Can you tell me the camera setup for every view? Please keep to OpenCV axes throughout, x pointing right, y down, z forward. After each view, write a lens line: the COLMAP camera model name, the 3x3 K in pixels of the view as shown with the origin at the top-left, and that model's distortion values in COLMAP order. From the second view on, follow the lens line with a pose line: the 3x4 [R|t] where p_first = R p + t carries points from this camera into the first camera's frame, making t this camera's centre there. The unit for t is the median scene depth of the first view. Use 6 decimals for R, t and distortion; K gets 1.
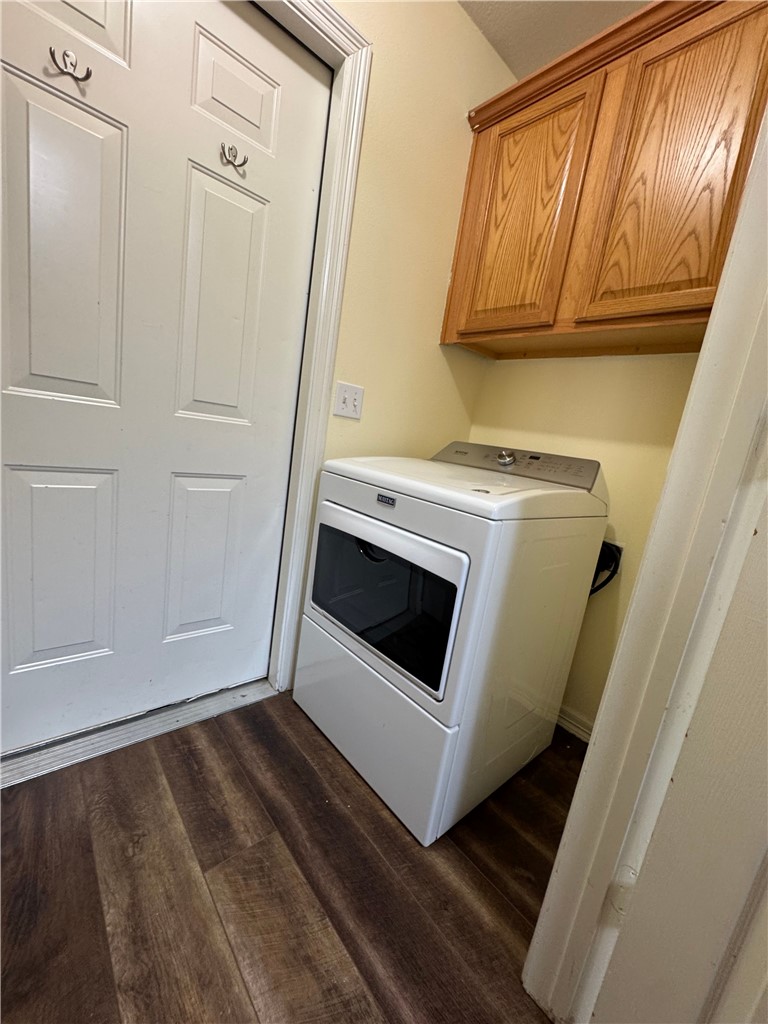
lens RADIAL K [[409.5, 0, 388.7], [0, 409.5, 516.9], [0, 0, 1]] dist [-0.000159, 0.000292]
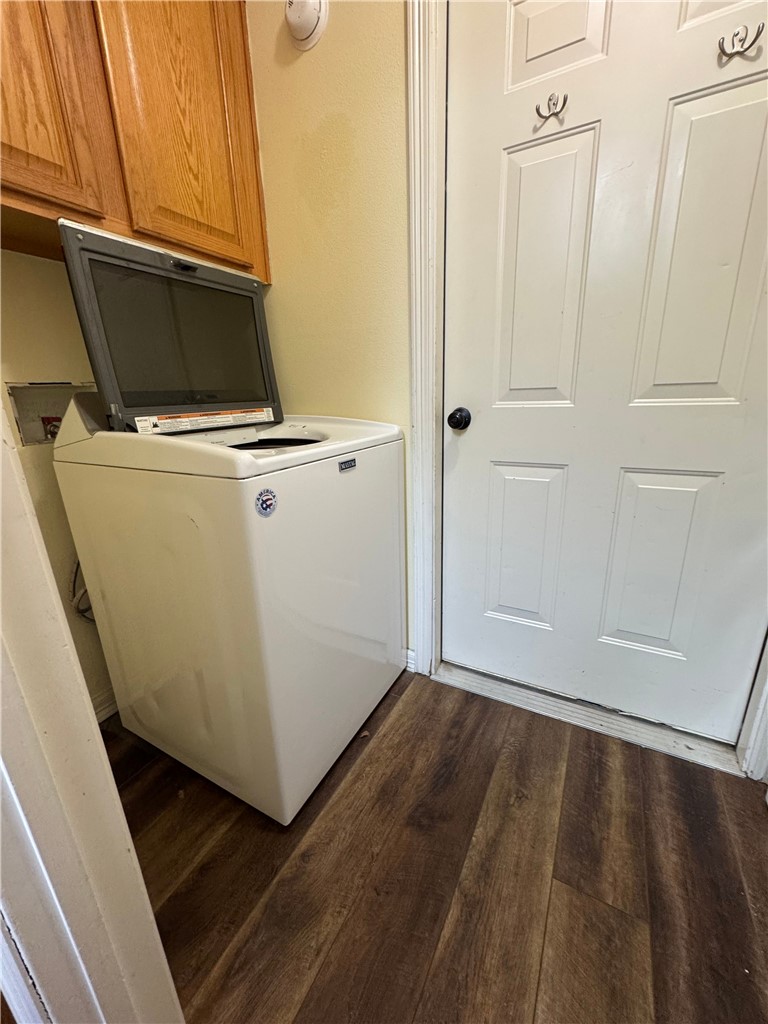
lens RADIAL K [[409.5, 0, 388.7], [0, 409.5, 516.9], [0, 0, 1]] dist [-0.000159, 0.000292]
pose [[0.337738, 0.118560, -0.933743, 0.202626], [-0.105301, 0.990567, 0.087688, -0.025466], [0.935331, 0.068708, 0.347037, 0.206595]]
